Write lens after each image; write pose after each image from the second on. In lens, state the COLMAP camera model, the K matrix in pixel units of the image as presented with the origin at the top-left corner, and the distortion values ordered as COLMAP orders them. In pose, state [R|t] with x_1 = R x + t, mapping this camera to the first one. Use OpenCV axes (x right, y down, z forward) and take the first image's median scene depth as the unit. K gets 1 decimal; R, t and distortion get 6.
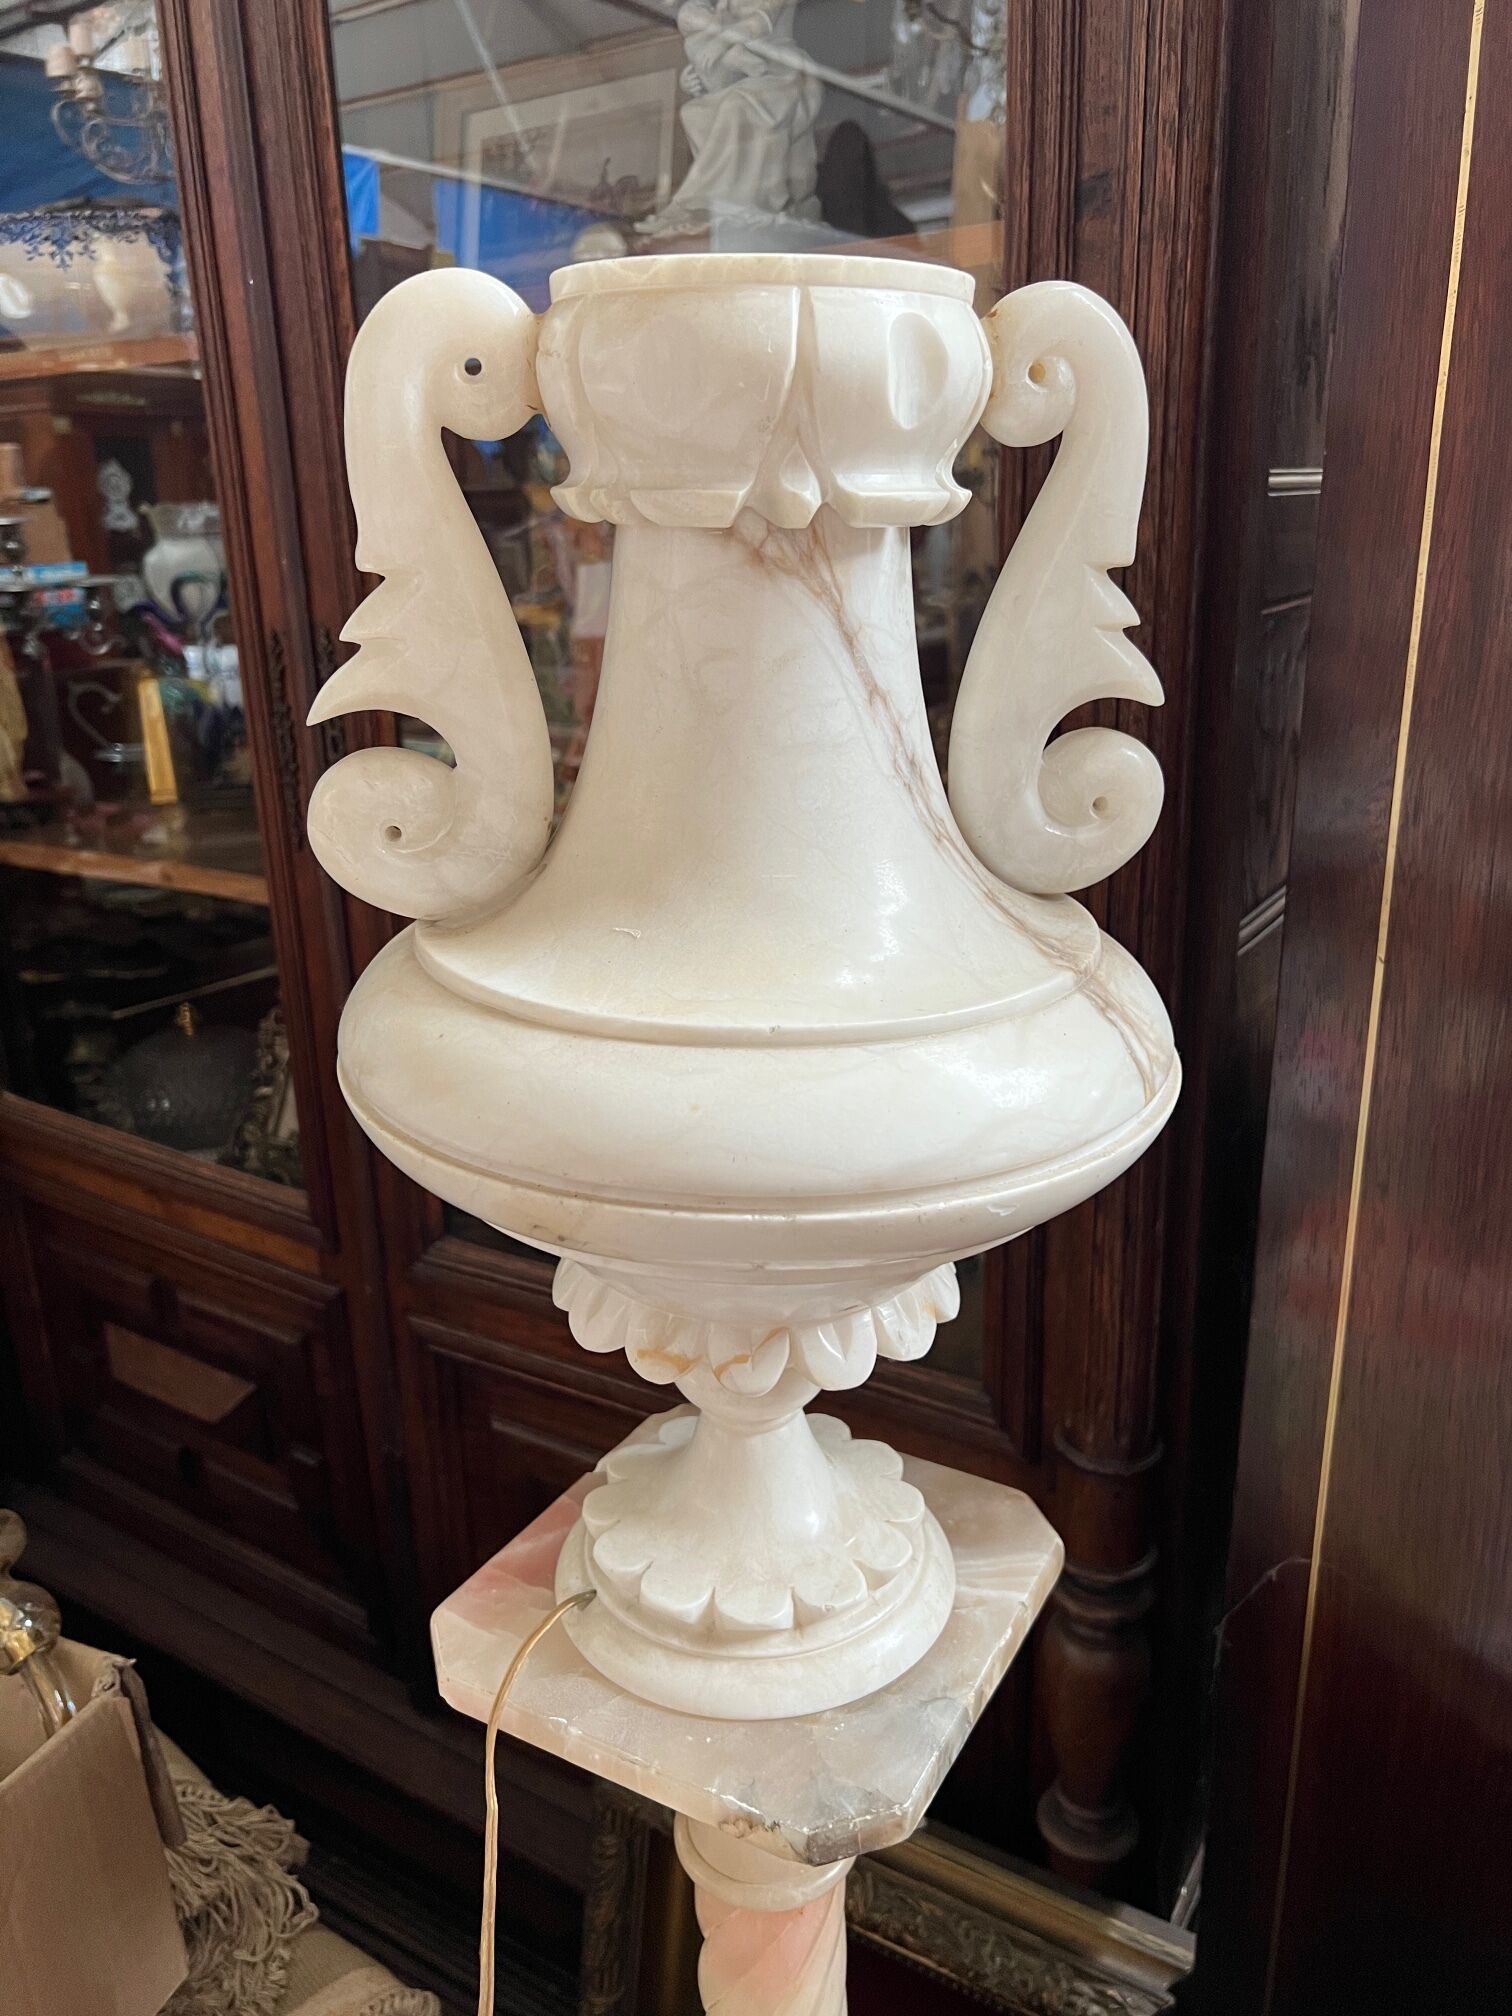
lens RADIAL K [[1548.0, 0, 758.1], [0, 1548.0, 1001.3], [0, 0, 1]] dist [0.030158, -0.048840]
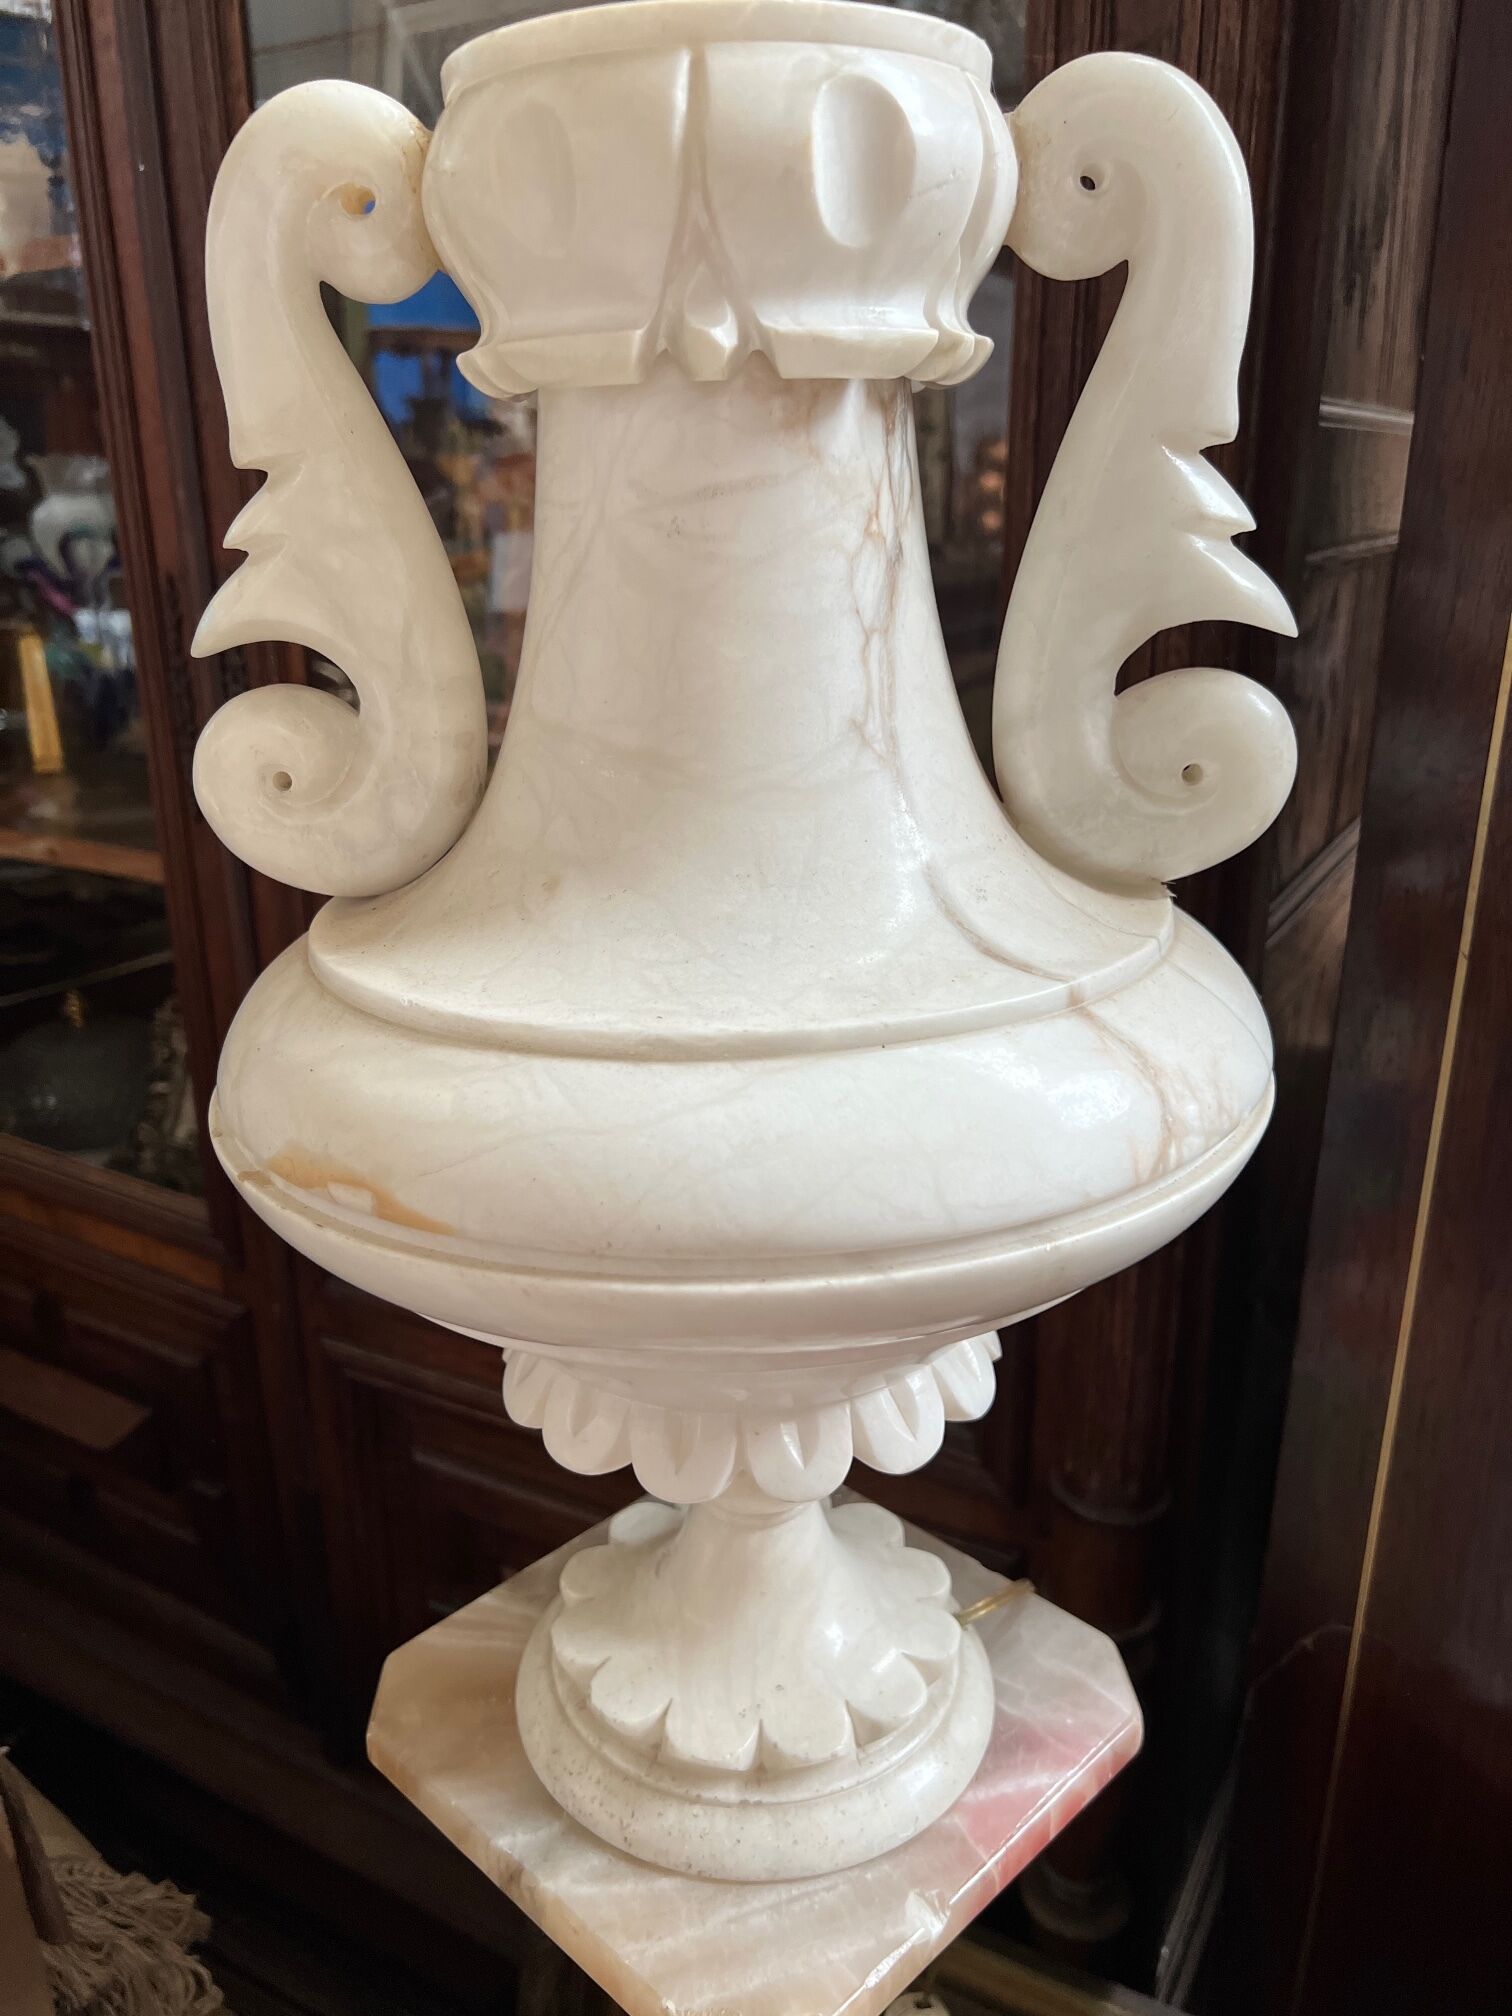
lens RADIAL K [[1548.0, 0, 746.2], [0, 1548.0, 1019.9], [0, 0, 1]] dist [0.030158, -0.048840]
pose [[0.998732, 0.004527, 0.050145, -0.027095], [-0.005542, 0.999782, 0.020118, -0.003616], [-0.050043, -0.020371, 0.998539, 0.096864]]
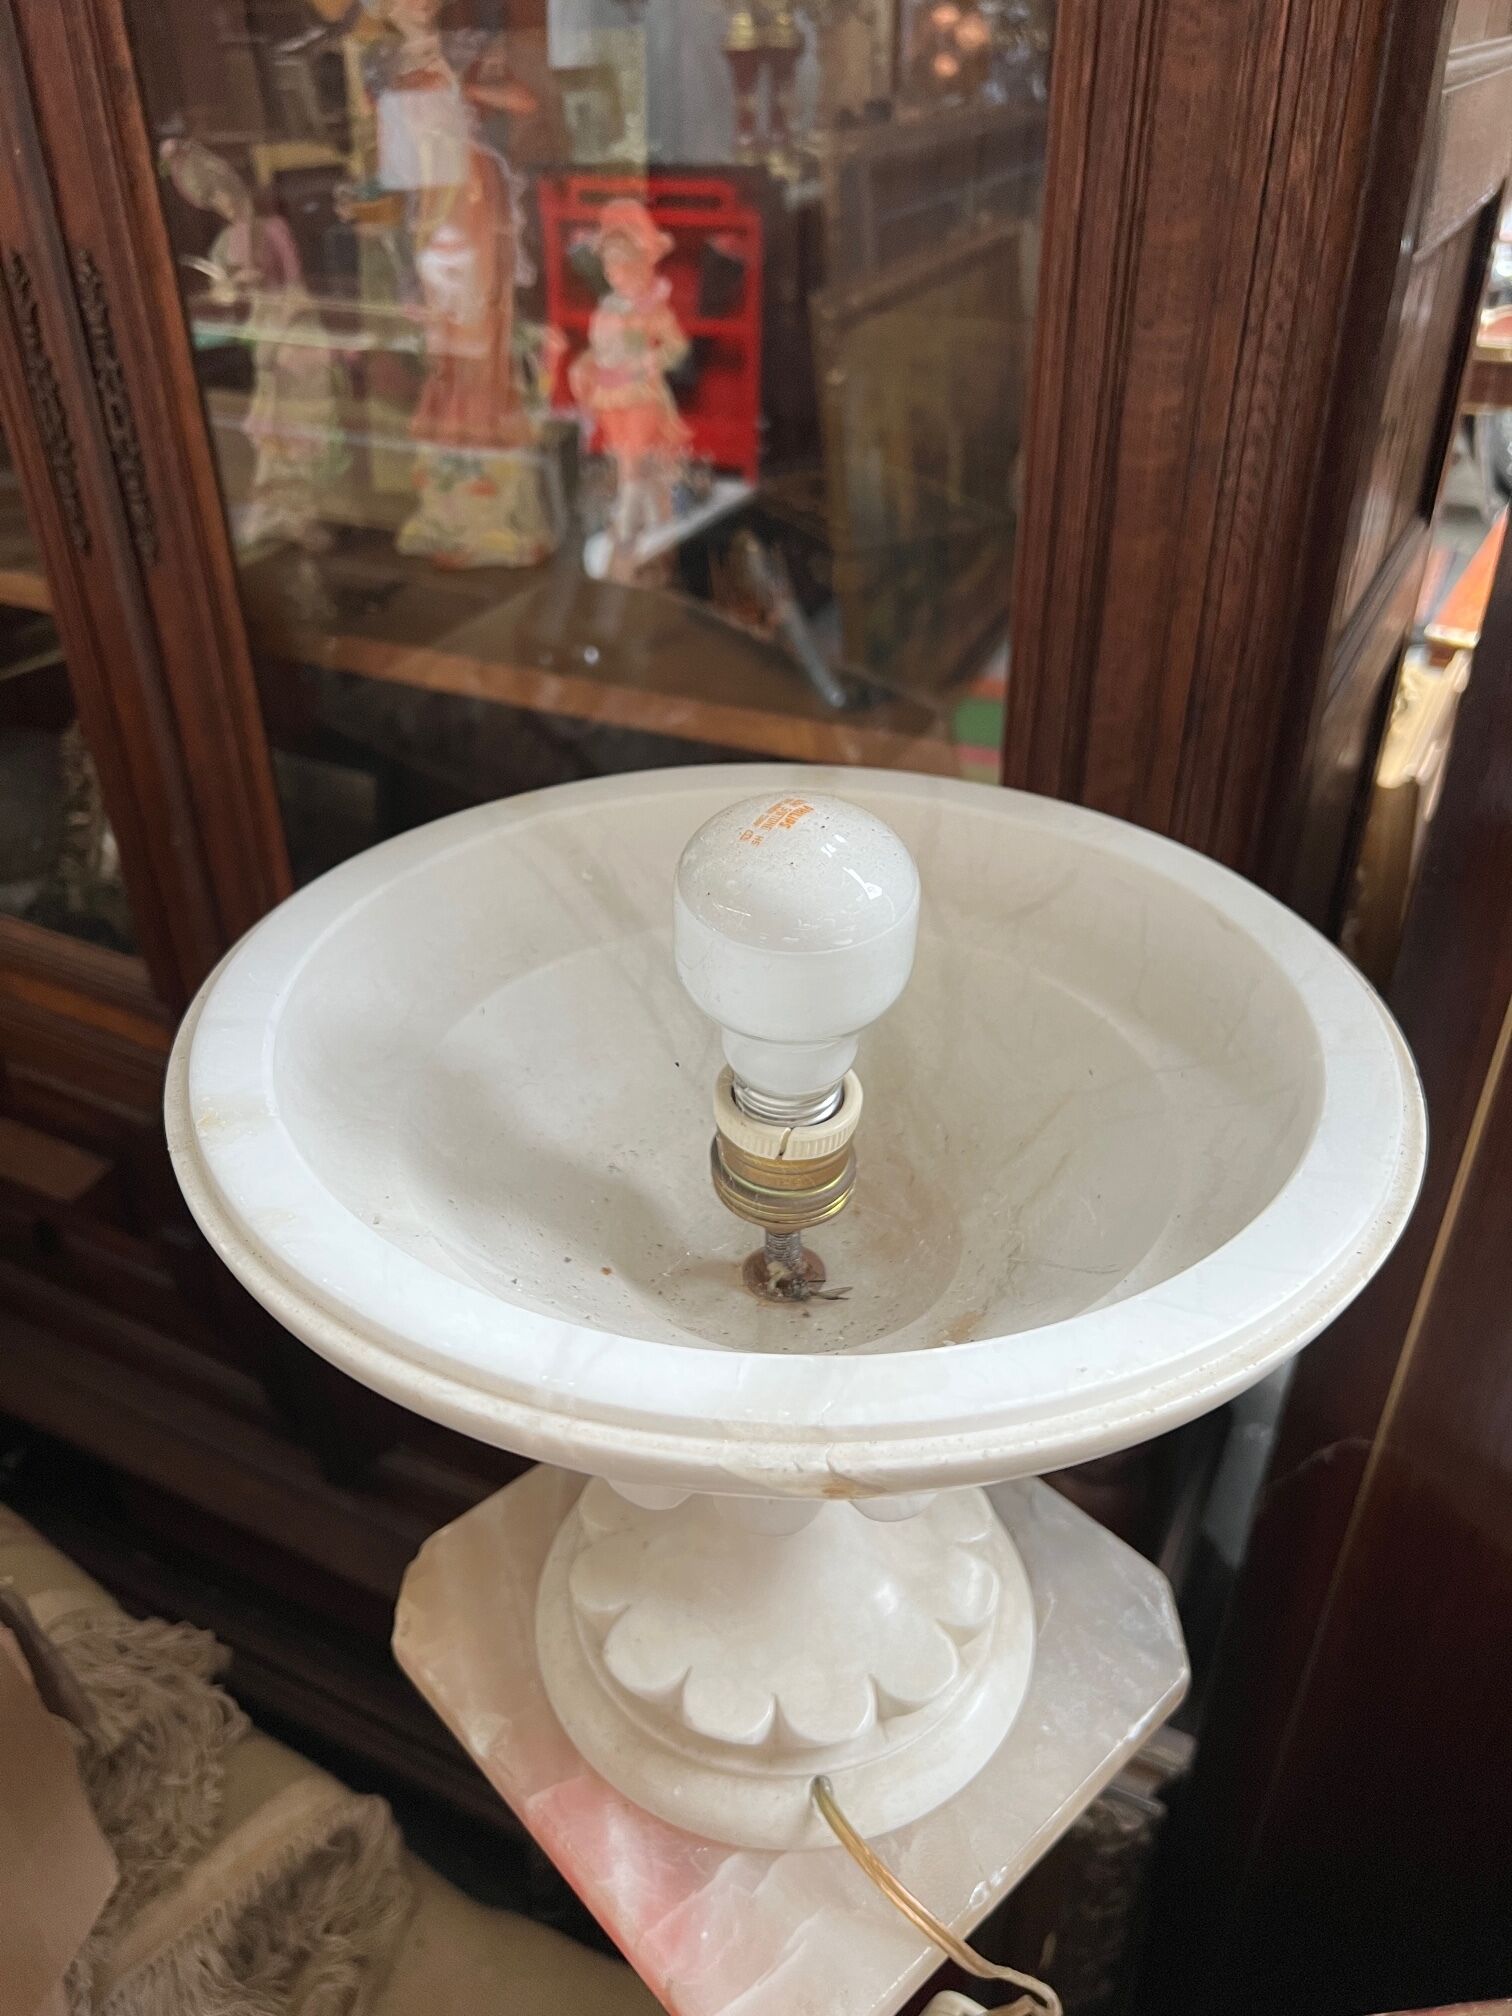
lens RADIAL K [[1548.0, 0, 740.2], [0, 1548.0, 1003.0], [0, 0, 1]] dist [0.030158, -0.048840]
pose [[0.995729, -0.040161, 0.083132, -0.047384], [0.017283, 0.965596, 0.259472, -0.083929], [-0.090693, -0.256927, 0.962166, 0.178539]]
